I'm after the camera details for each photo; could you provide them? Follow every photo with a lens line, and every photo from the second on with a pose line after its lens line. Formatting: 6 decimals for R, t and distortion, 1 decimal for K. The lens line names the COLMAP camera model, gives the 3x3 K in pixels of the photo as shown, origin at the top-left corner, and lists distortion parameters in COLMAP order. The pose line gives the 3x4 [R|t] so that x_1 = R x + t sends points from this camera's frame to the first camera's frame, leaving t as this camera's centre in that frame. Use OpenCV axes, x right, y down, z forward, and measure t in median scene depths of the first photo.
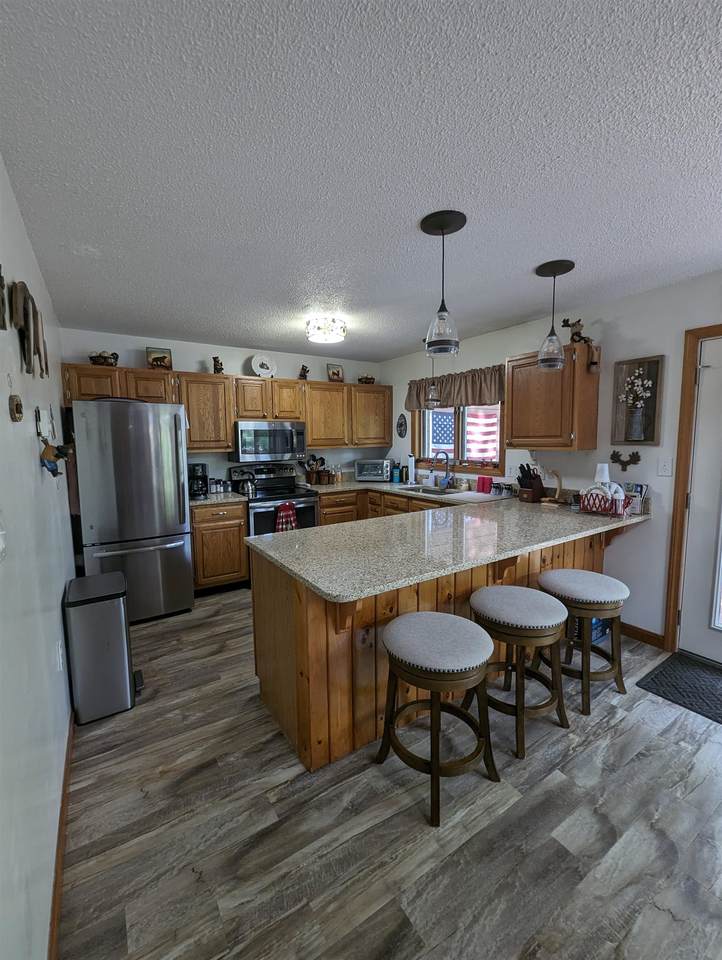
lens RADIAL K [[400.8, 0, 361.0], [0, 400.8, 480.0], [0, 0, 1]] dist [-0.000168, -0.000122]
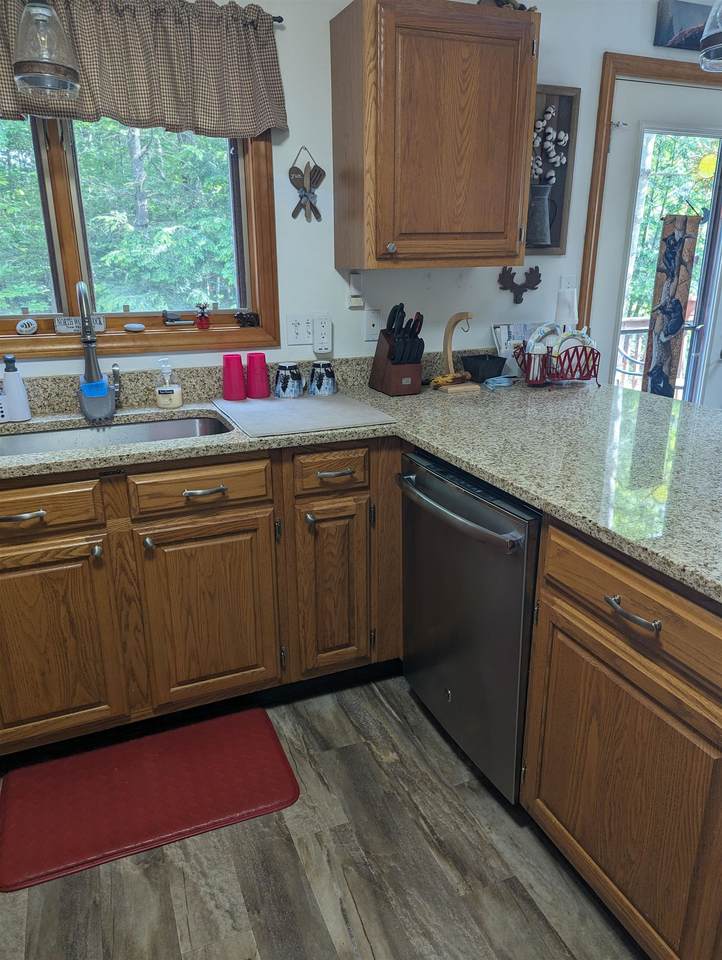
lens RADIAL K [[672.8, 0, 361.0], [0, 672.8, 480.0], [0, 0, 1]] dist [0.062872, -0.053892]
pose [[0.182021, -0.298950, 0.936748, -0.286313], [0.109298, 0.952911, 0.282870, -0.063221], [-0.977201, 0.050896, 0.206124, 0.818474]]
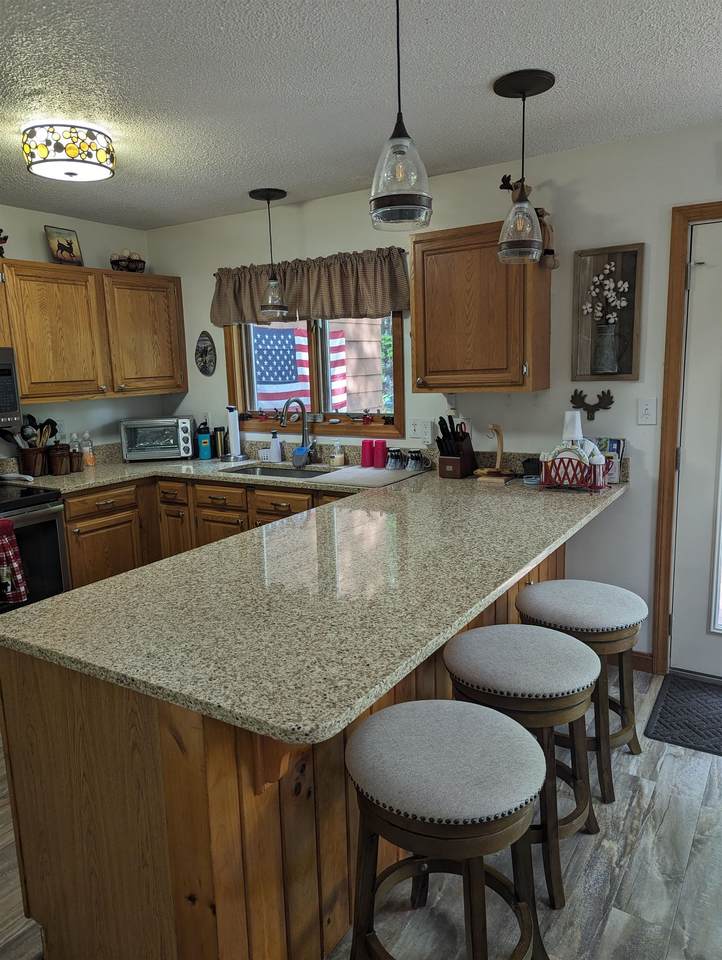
lens RADIAL K [[672.8, 0, 361.0], [0, 672.8, 480.0], [0, 0, 1]] dist [0.062872, -0.053892]
pose [[0.912497, -0.088221, 0.399459, -0.116671], [0.064828, 0.995315, 0.071728, -0.022950], [-0.403915, -0.039556, 0.913941, 0.099184]]
